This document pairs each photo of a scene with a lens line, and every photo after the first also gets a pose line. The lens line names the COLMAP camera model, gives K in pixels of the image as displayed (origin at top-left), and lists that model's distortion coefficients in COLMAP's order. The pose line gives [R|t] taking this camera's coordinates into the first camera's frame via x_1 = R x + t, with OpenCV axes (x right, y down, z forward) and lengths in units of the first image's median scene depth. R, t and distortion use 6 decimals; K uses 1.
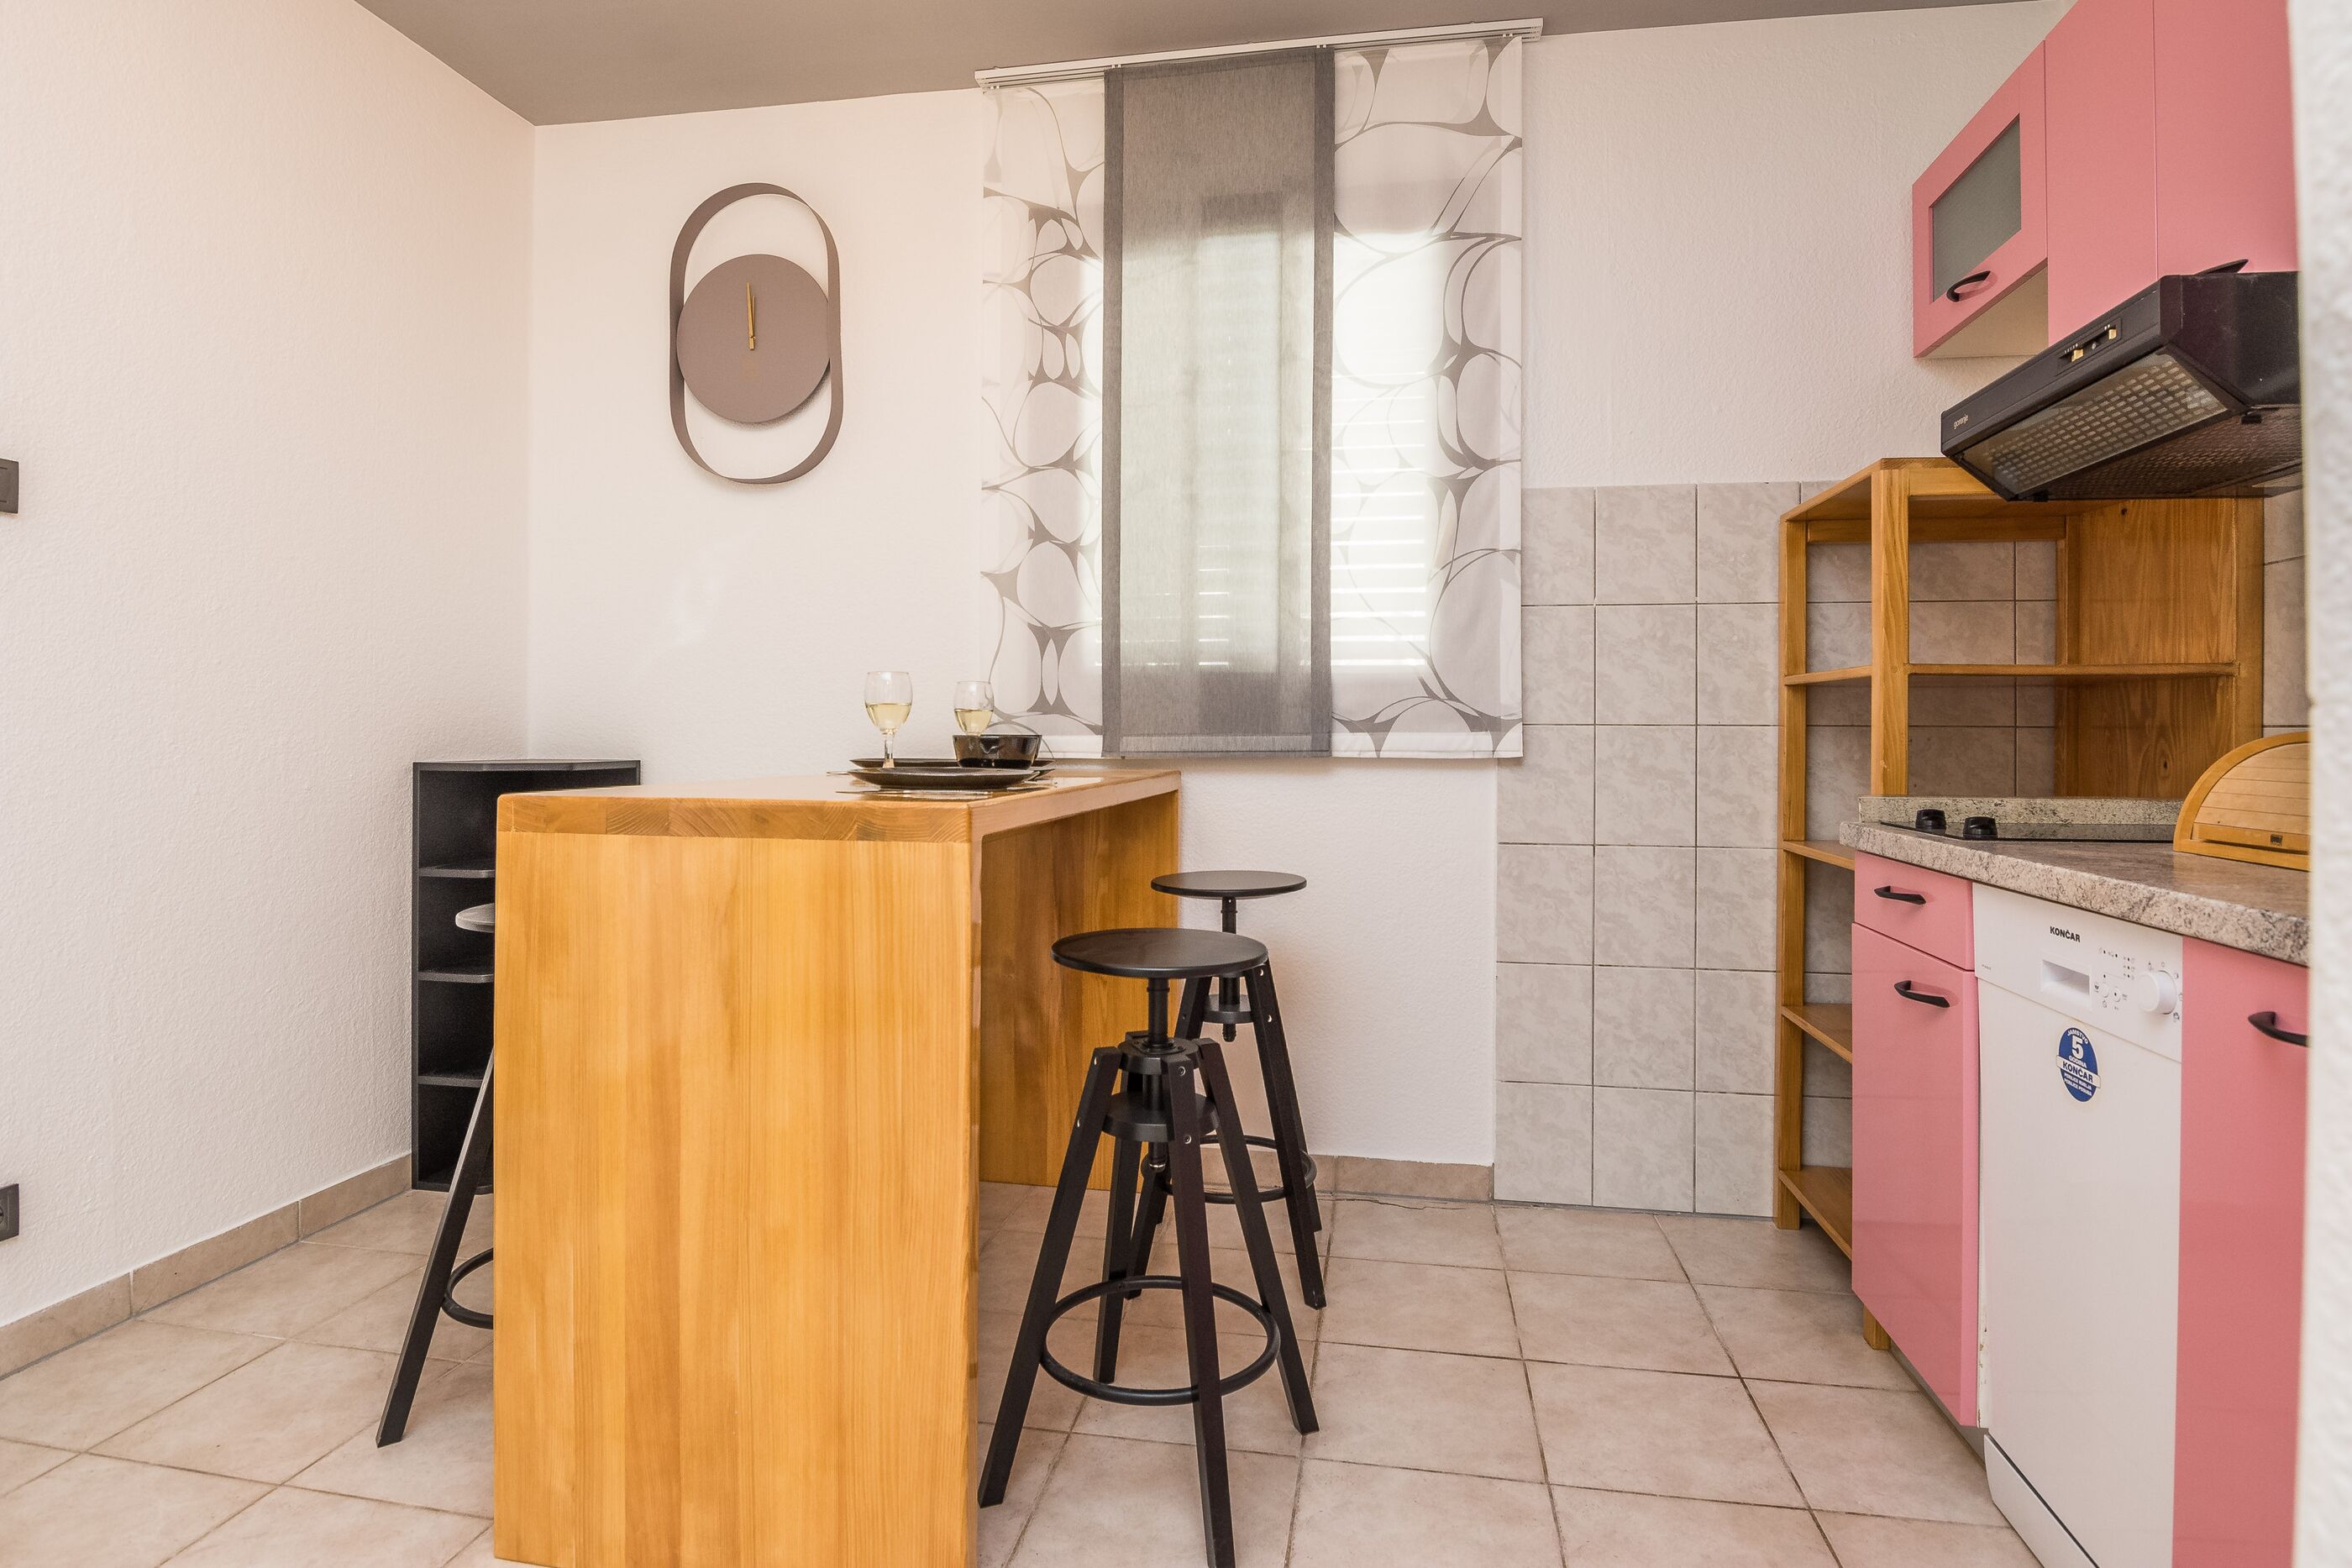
lens RADIAL K [[1183.8, 0, 1158.9], [0, 1183.8, 730.0], [0, 0, 1]] dist [-0.000201, -0.014529]
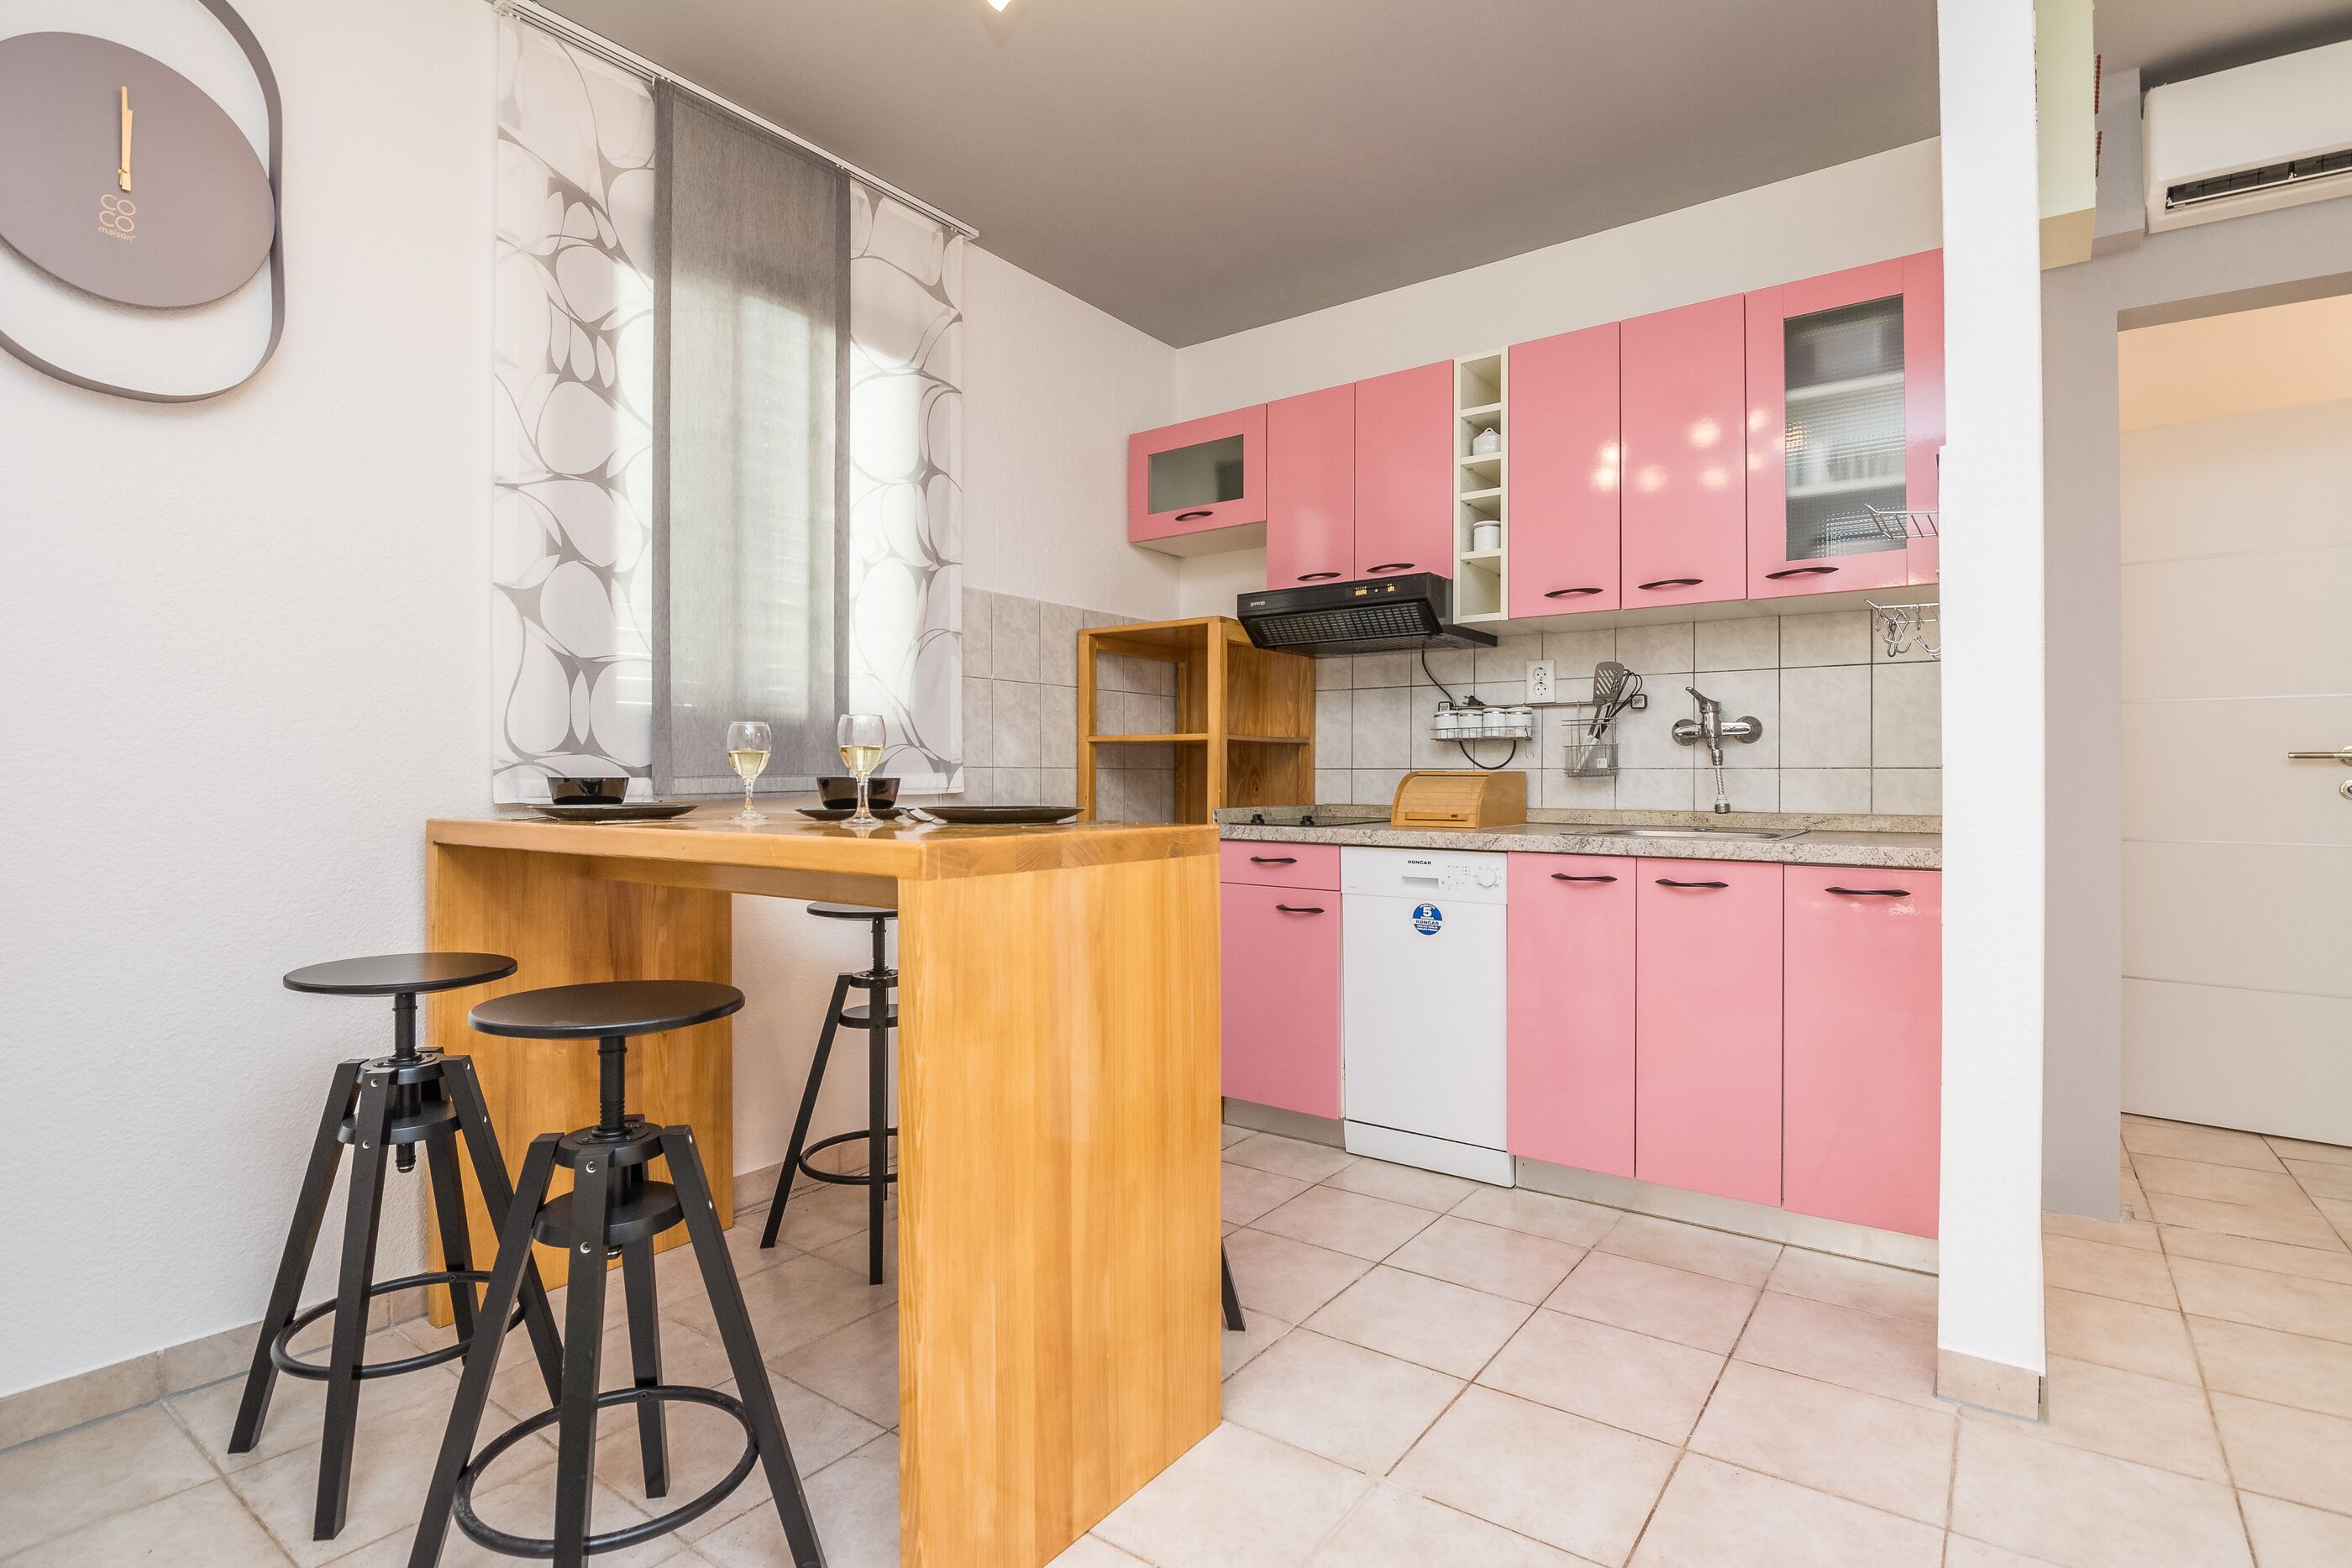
lens RADIAL K [[1125.6, 0, 1165.7], [0, 1125.6, 783.1], [0, 0, 1]] dist [0.001759, -0.011473]
pose [[0.460295, -0.014486, 0.887648, -0.685428], [0.004493, 0.999892, 0.013988, -0.004443], [-0.887754, -0.002451, 0.460311, 0.228168]]
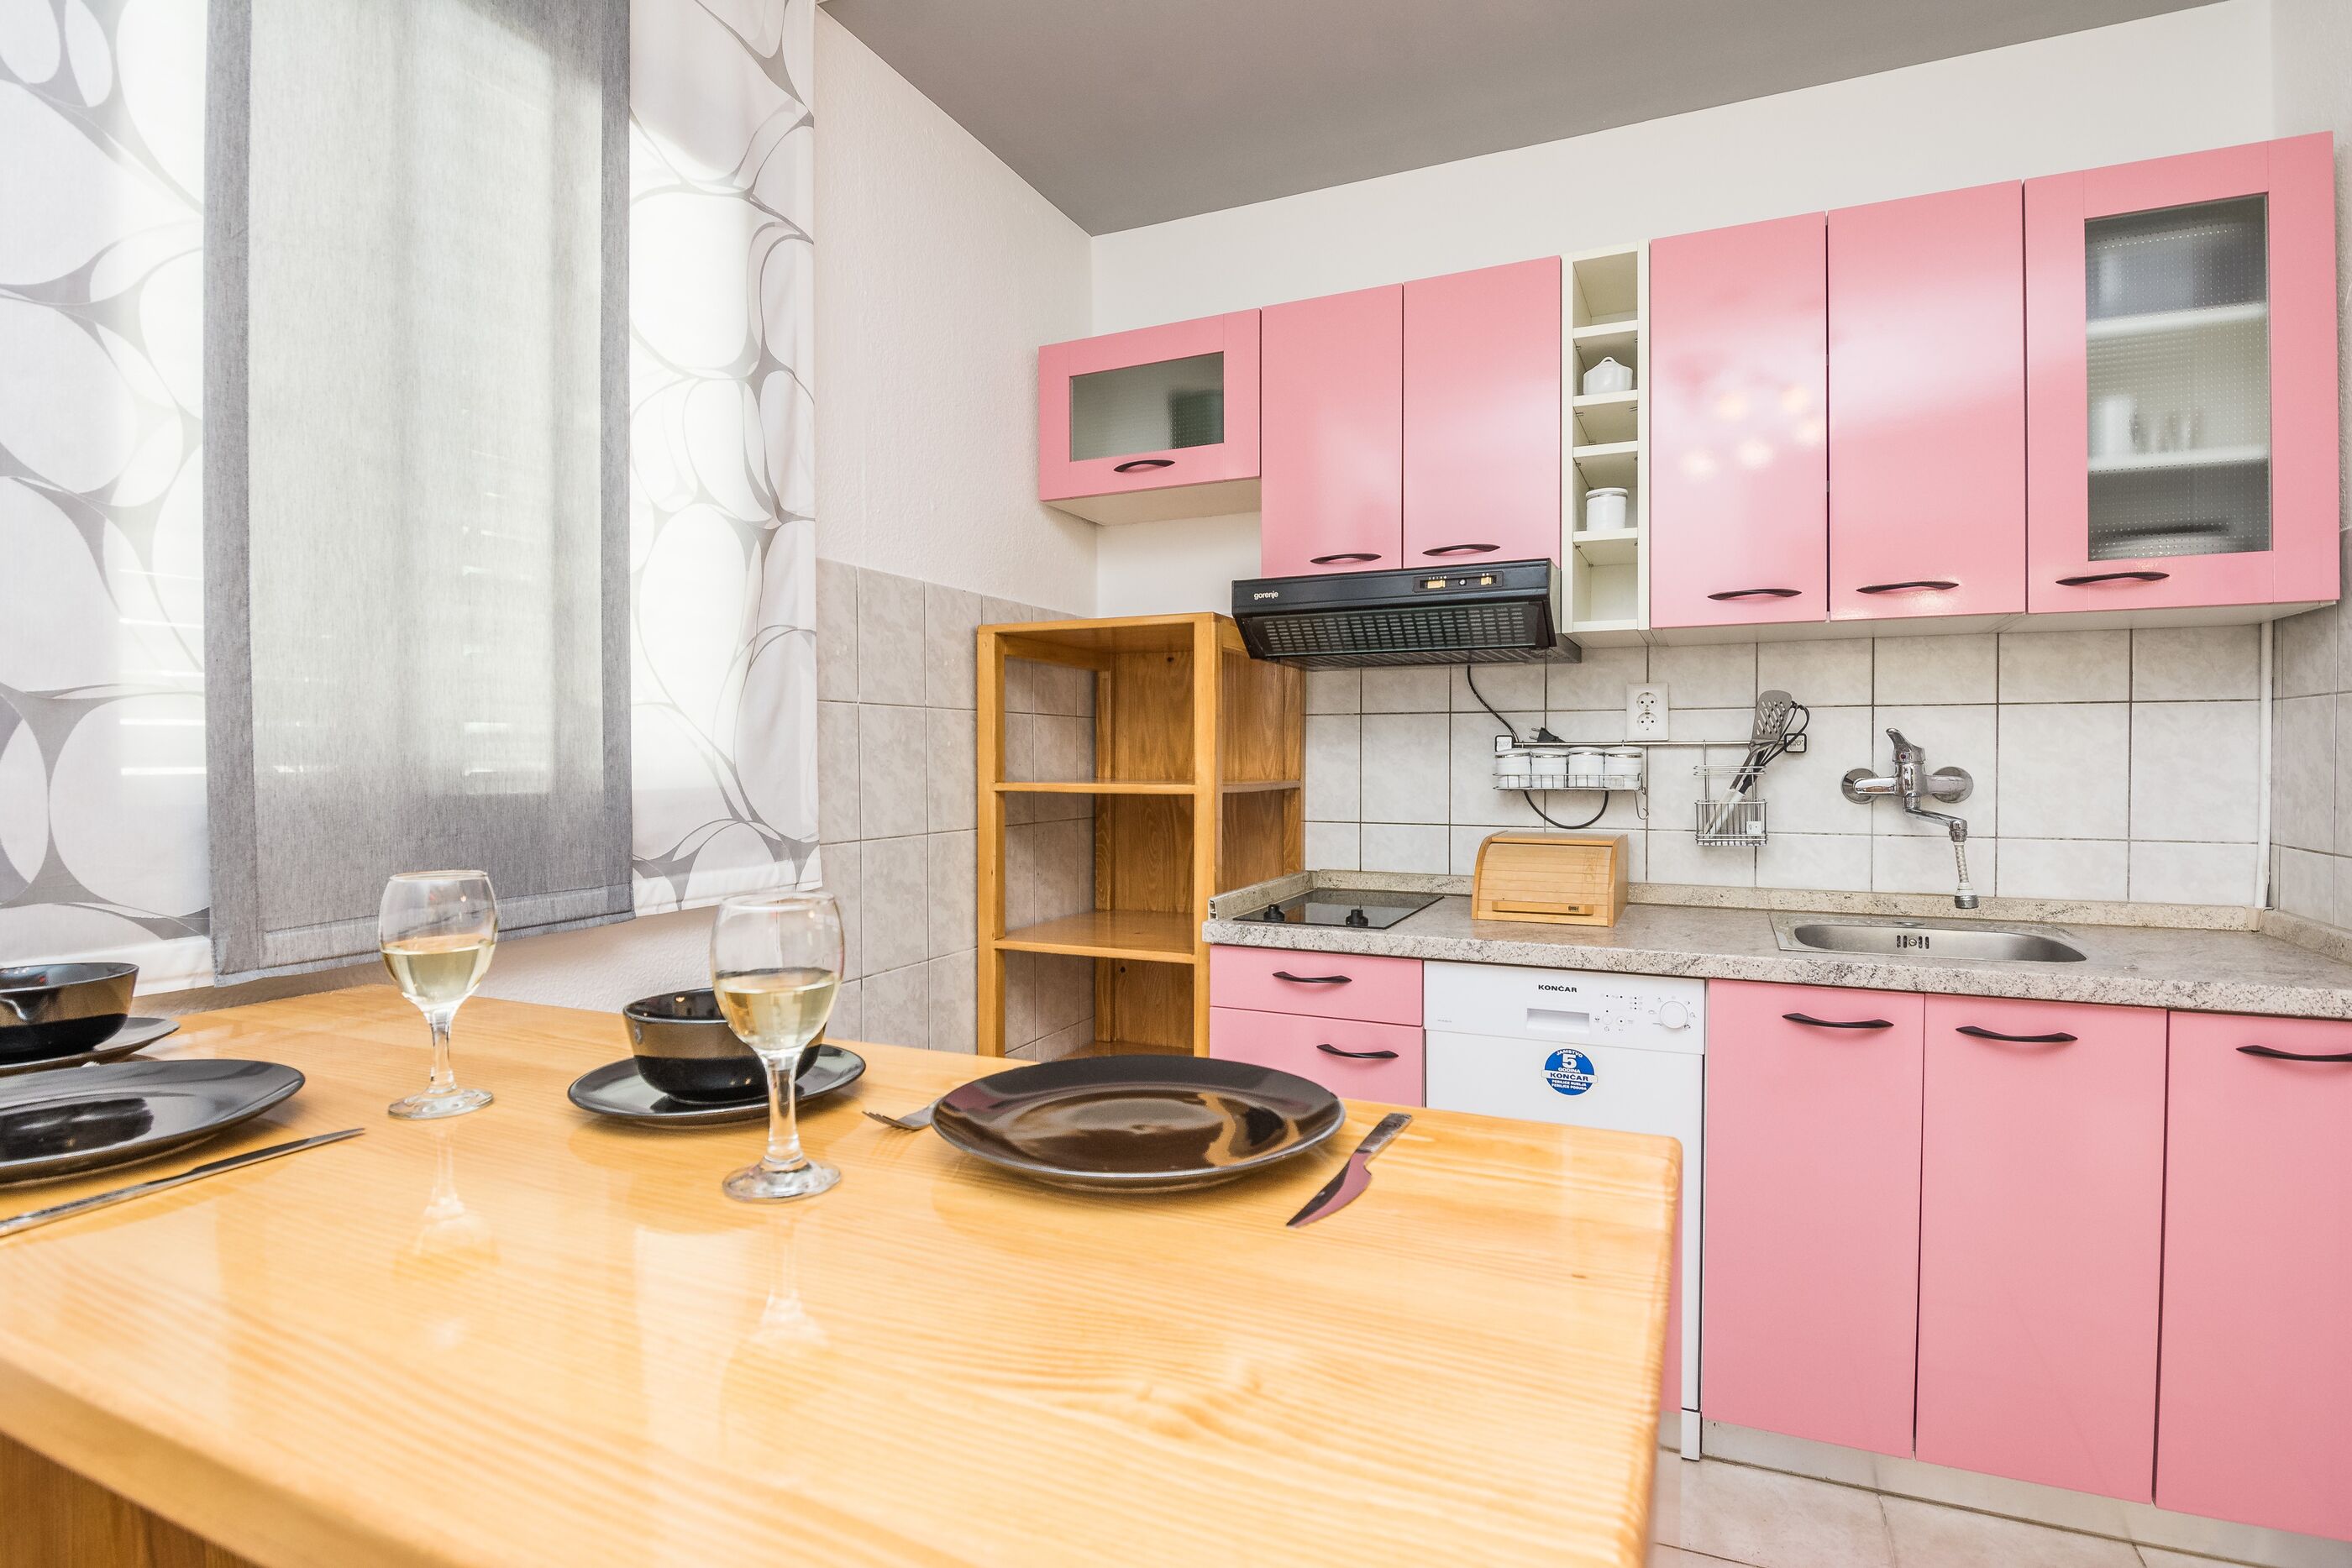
lens RADIAL K [[1167.8, 0, 1176.0], [0, 1167.8, 784.0], [0, 0, 1]] dist [-0.001332, -0.013308]
pose [[0.253326, -0.027983, 0.966976, -0.403986], [0.007890, 0.999608, 0.026861, -0.067462], [-0.967349, 0.000825, 0.253448, 0.559257]]
